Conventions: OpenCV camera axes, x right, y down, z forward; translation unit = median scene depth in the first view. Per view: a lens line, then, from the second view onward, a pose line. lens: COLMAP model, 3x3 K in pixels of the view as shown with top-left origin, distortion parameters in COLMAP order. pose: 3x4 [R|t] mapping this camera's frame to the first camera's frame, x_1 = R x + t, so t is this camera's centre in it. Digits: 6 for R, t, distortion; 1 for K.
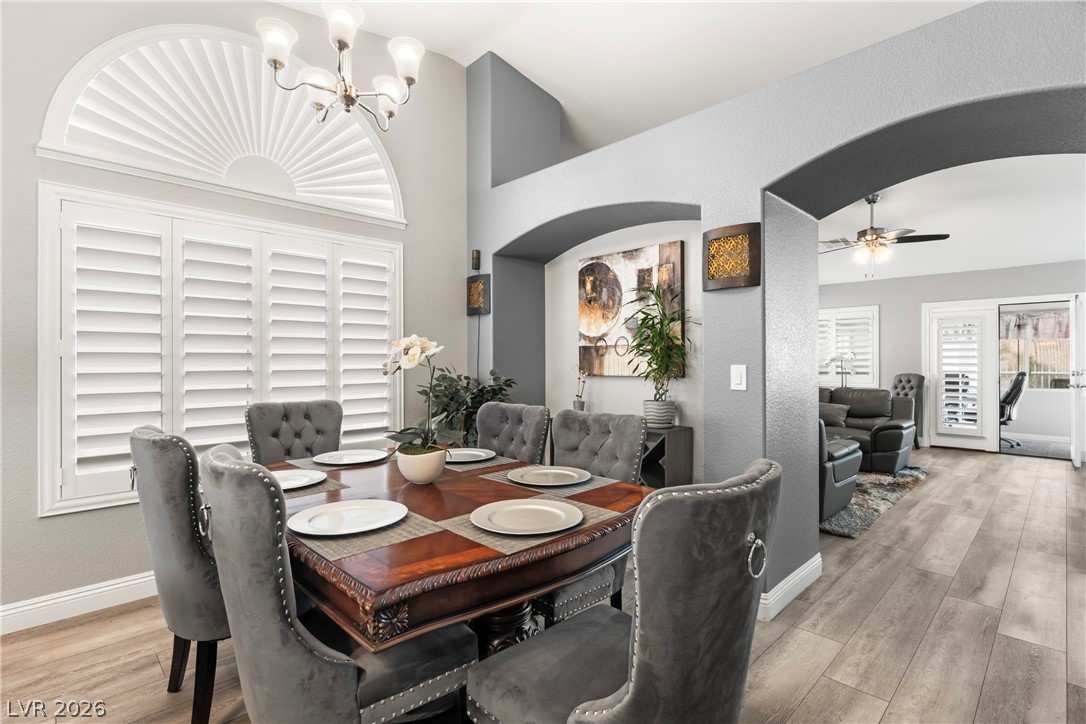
lens RADIAL K [[514.0, 0, 538.5], [0, 514.0, 356.8], [0, 0, 1]] dist [0.000838, 0.001210]
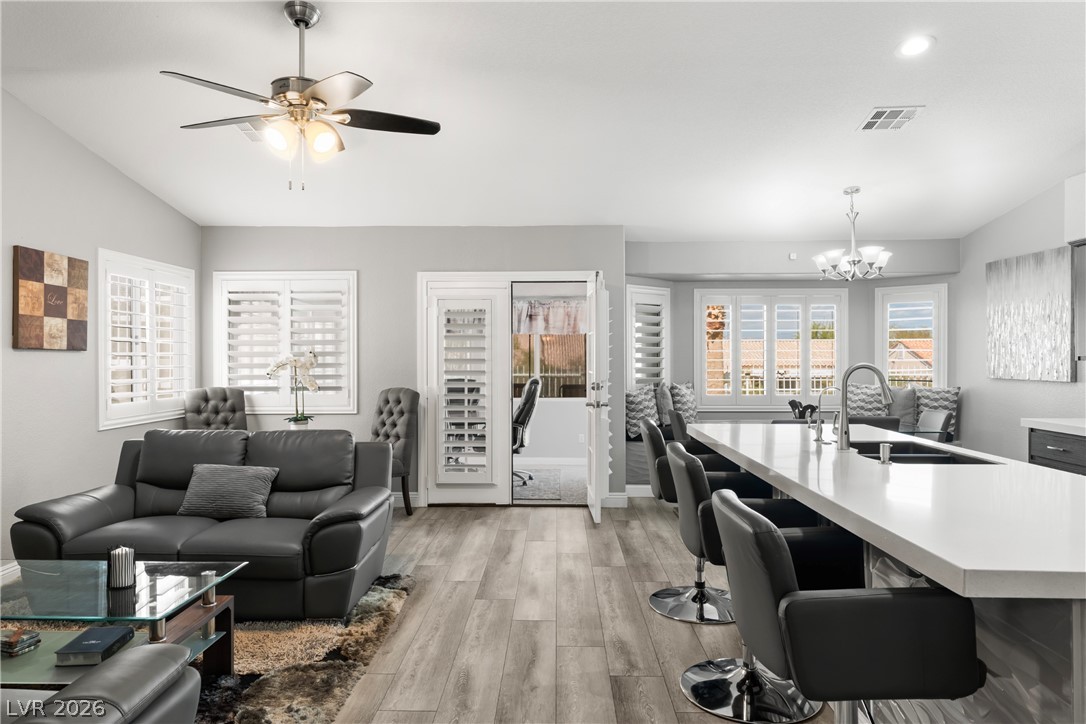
lens RADIAL K [[703.8, 0, 545.4], [0, 703.8, 359.0], [0, 0, 1]] dist [-0.001754, 0.006550]
pose [[0.710923, -0.006683, 0.703238, 0.273359], [-0.001544, 0.999938, 0.011064, -0.010716], [-0.703268, -0.008951, 0.710869, 0.308183]]
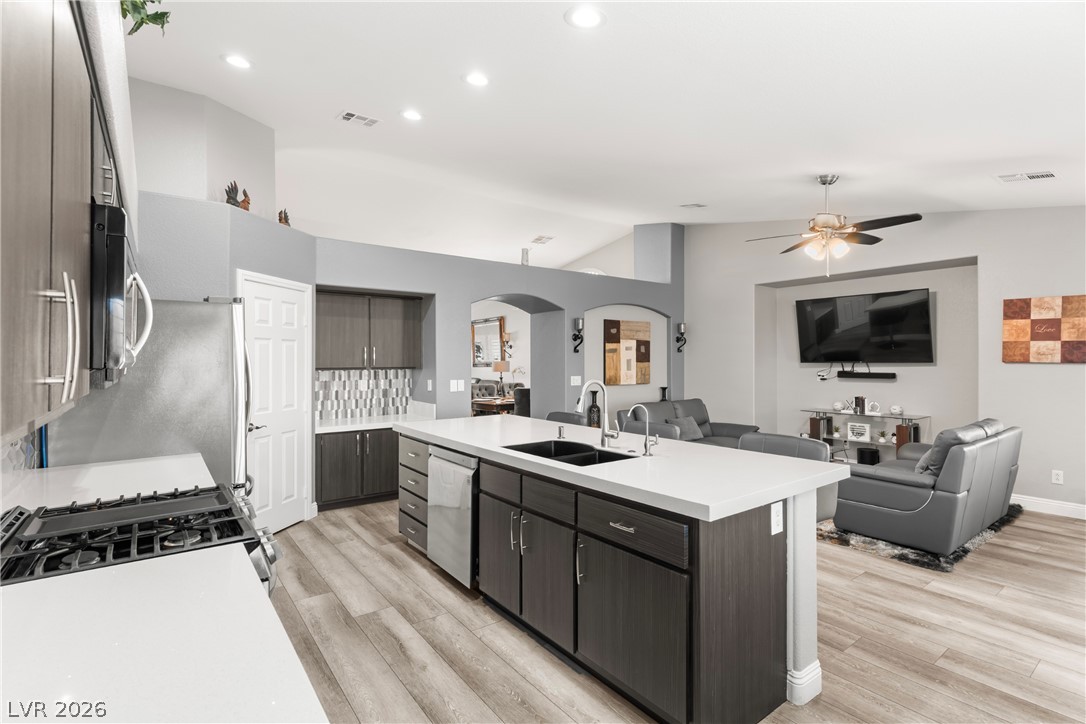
lens RADIAL K [[514.0, 0, 543.1], [0, 514.0, 358.2], [0, 0, 1]] dist [0.000838, 0.001210]
pose [[-0.127484, -0.004457, -0.991831, 1.109864], [0.007758, 0.999955, -0.005490, -0.018297], [0.991810, -0.008395, -0.127443, 0.488879]]
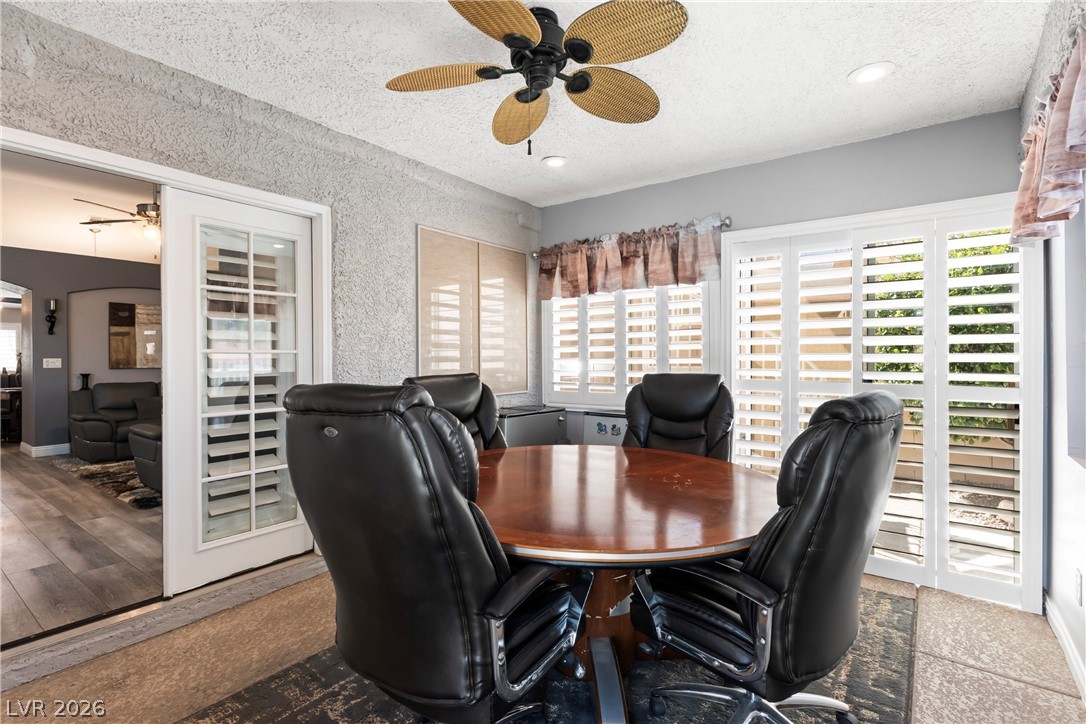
lens RADIAL K [[514.0, 0, 544.0], [0, 514.0, 358.2], [0, 0, 1]] dist [0.000838, 0.001210]
pose [[0.147115, -0.004876, -0.989107, 1.204389], [0.015469, 0.999877, -0.002628, 0.023297], [0.988998, -0.014914, 0.147173, 1.132533]]
